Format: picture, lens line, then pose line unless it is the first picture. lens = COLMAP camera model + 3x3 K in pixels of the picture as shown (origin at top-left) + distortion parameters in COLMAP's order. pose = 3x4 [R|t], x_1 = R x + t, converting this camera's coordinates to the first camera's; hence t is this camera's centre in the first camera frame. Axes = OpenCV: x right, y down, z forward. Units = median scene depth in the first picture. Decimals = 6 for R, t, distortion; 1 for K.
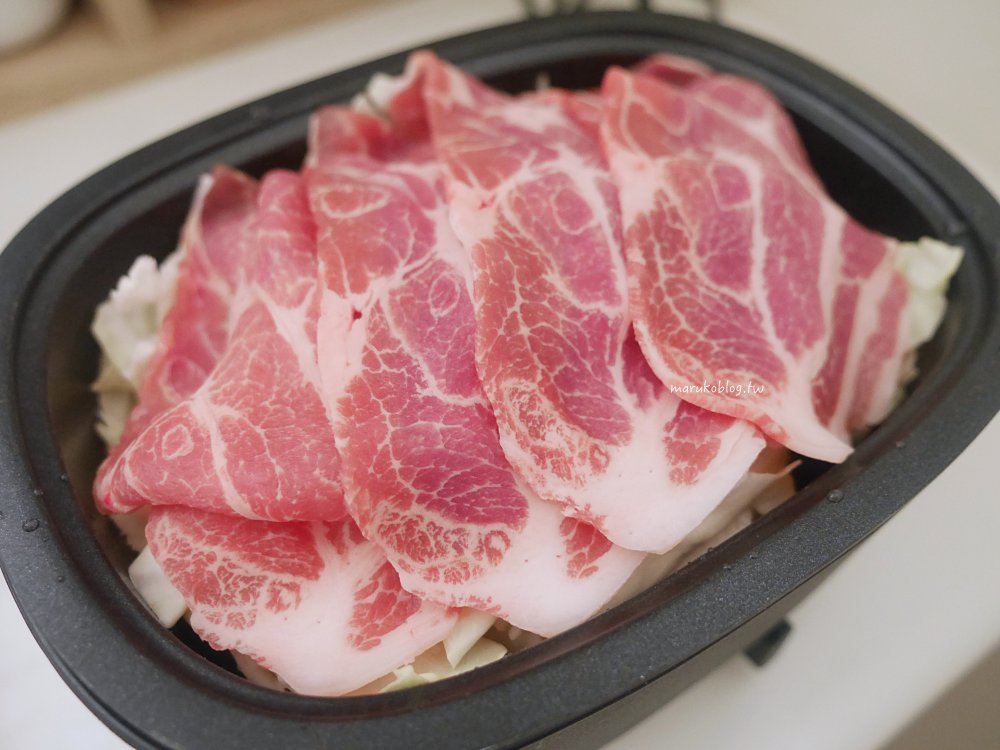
lens RADIAL K [[863.3, 0, 500.0], [0, 863.3, 375.0], [0, 0, 1]] dist [-0.002274, -0.006833]
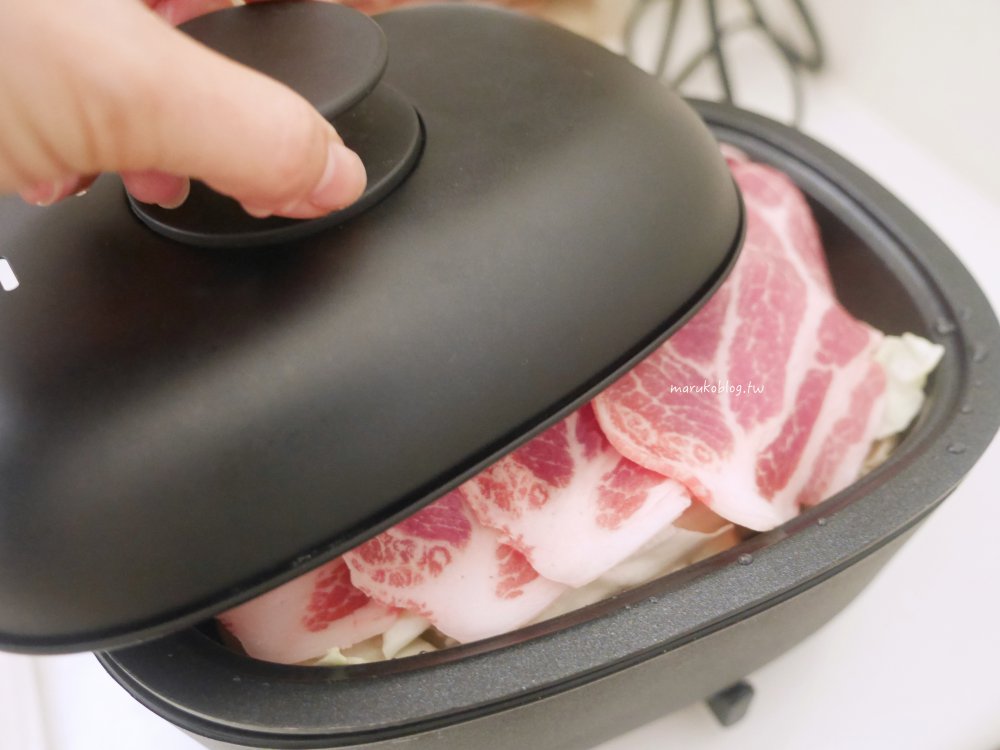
lens RADIAL K [[863.3, 0, 500.0], [0, 863.3, 375.0], [0, 0, 1]] dist [-0.002274, -0.006833]
pose [[0.981856, 0.112790, -0.152440, 0.218806], [-0.120214, 0.991927, -0.040366, -0.009181], [0.146656, 0.057959, 0.987488, -0.132382]]
